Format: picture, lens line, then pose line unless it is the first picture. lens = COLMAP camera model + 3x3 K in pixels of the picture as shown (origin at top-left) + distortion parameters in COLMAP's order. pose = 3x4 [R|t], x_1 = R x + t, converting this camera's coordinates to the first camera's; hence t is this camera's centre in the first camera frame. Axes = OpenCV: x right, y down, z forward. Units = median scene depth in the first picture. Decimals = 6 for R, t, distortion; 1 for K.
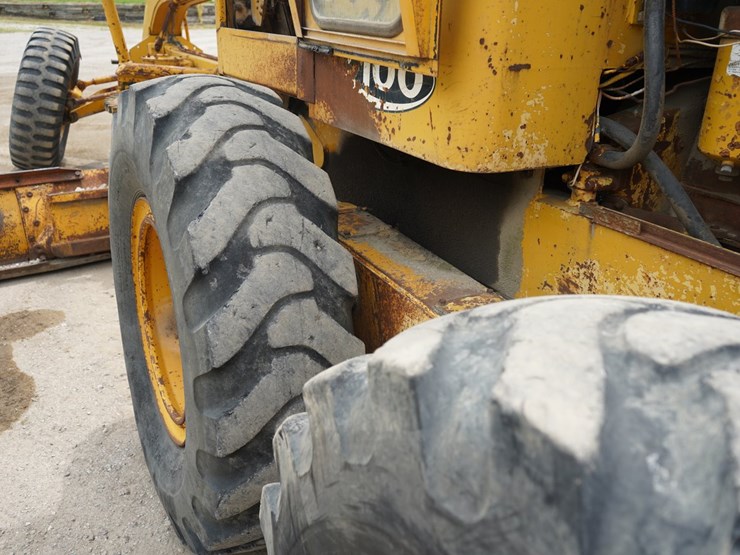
lens RADIAL K [[666.1, 0, 369.5], [0, 666.1, 275.7], [0, 0, 1]] dist [-0.014611, 0.011497]
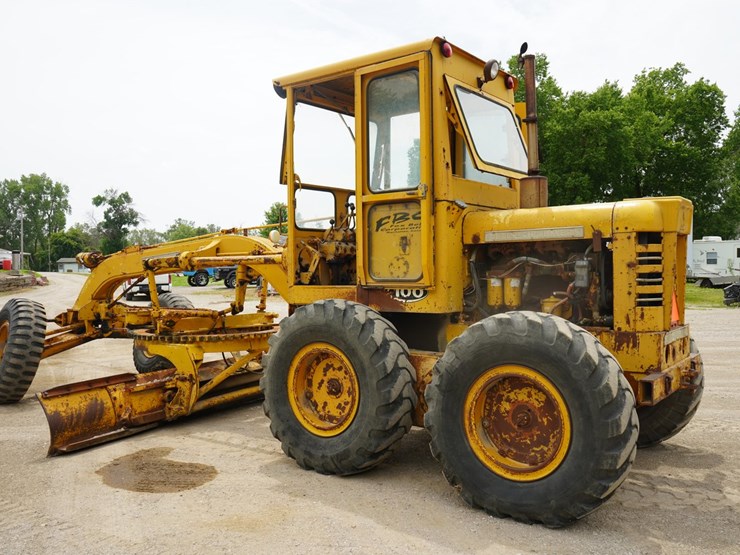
lens RADIAL K [[666.1, 0, 370.7], [0, 666.1, 277.5], [0, 0, 1]] dist [-0.014611, 0.011497]
pose [[0.902928, -0.047335, 0.427177, -1.548117], [0.198433, 0.927555, -0.316648, 0.659304], [-0.381241, 0.370677, 0.846908, -1.821822]]
